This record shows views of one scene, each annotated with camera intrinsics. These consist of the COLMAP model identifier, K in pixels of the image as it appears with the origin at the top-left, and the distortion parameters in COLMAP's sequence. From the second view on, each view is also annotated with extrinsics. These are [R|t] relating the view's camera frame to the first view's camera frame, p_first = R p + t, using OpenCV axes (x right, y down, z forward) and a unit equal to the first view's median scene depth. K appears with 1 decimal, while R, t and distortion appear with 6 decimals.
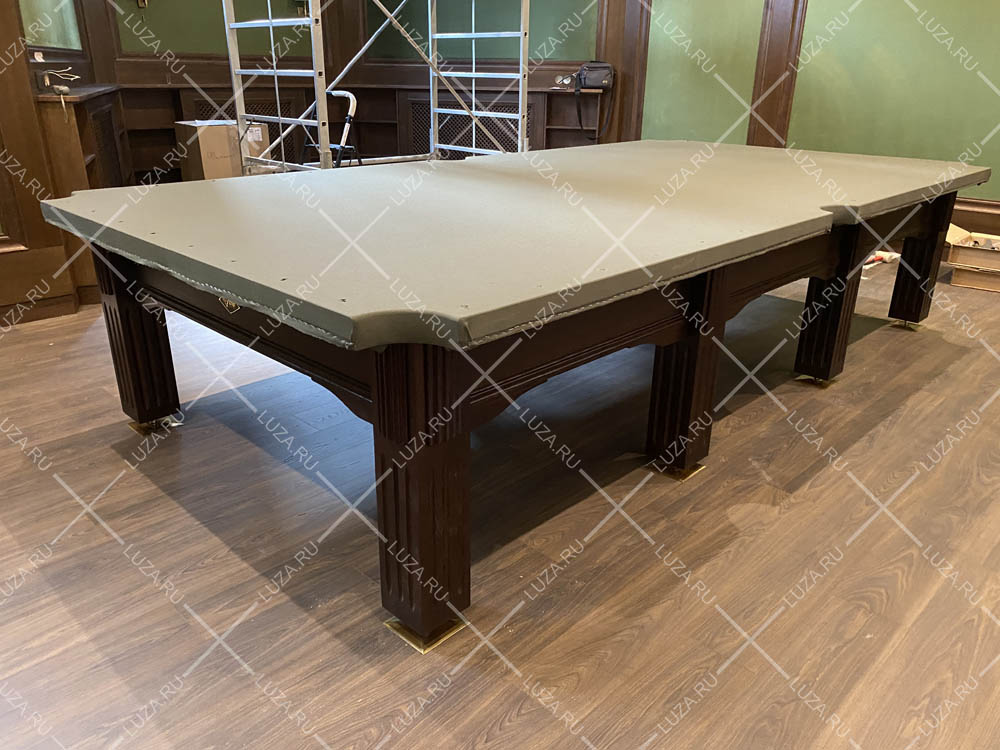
lens RADIAL K [[760.7, 0, 502.3], [0, 760.7, 378.0], [0, 0, 1]] dist [0.019179, -0.018251]
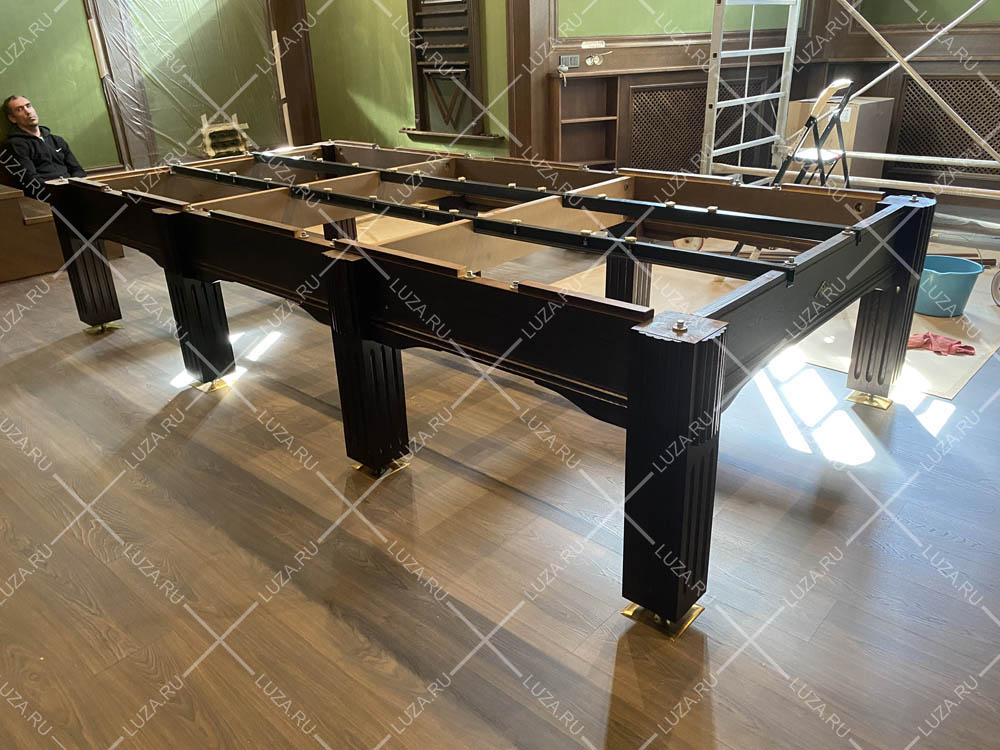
lens RADIAL K [[760.7, 0, 496.2], [0, 760.7, 368.5], [0, 0, 1]] dist [0.019179, -0.018251]
pose [[0.040844, 0.383124, -0.922794, 1.205252], [-0.345647, 0.871960, 0.346720, -0.434701], [0.937475, 0.304800, 0.168040, 1.043007]]
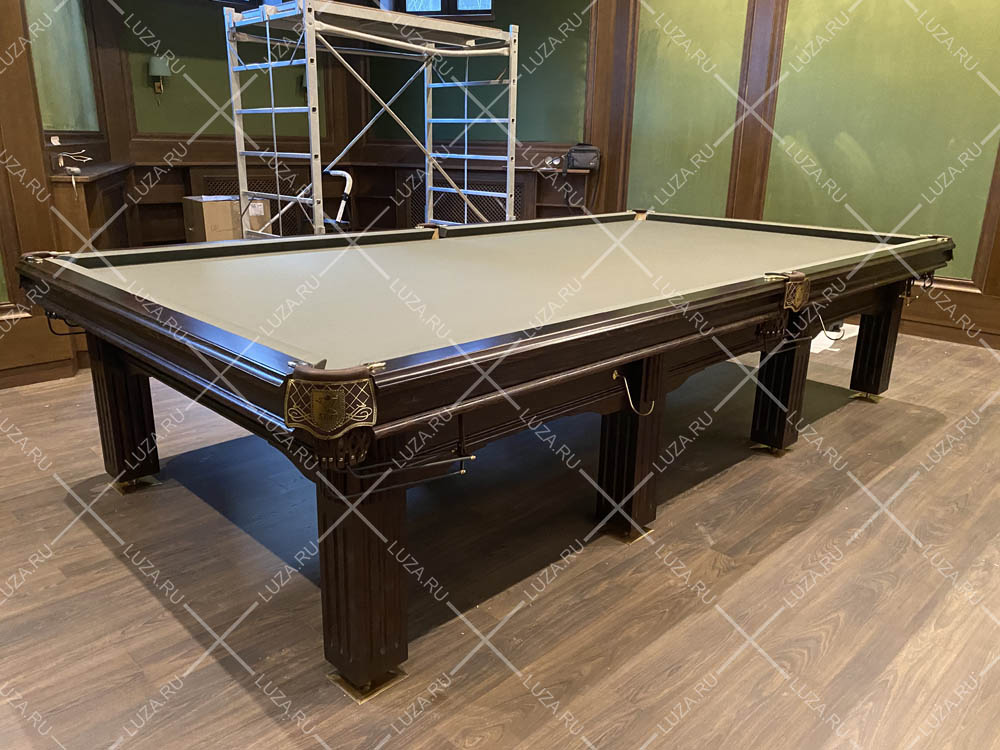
lens RADIAL K [[760.7, 0, 504.2], [0, 760.7, 373.7], [0, 0, 1]] dist [0.019179, -0.018251]
pose [[0.999882, 0.011093, -0.010642, 0.059846], [-0.012015, 0.995791, -0.090857, -0.000686], [0.009589, 0.090974, 0.995807, -0.054882]]
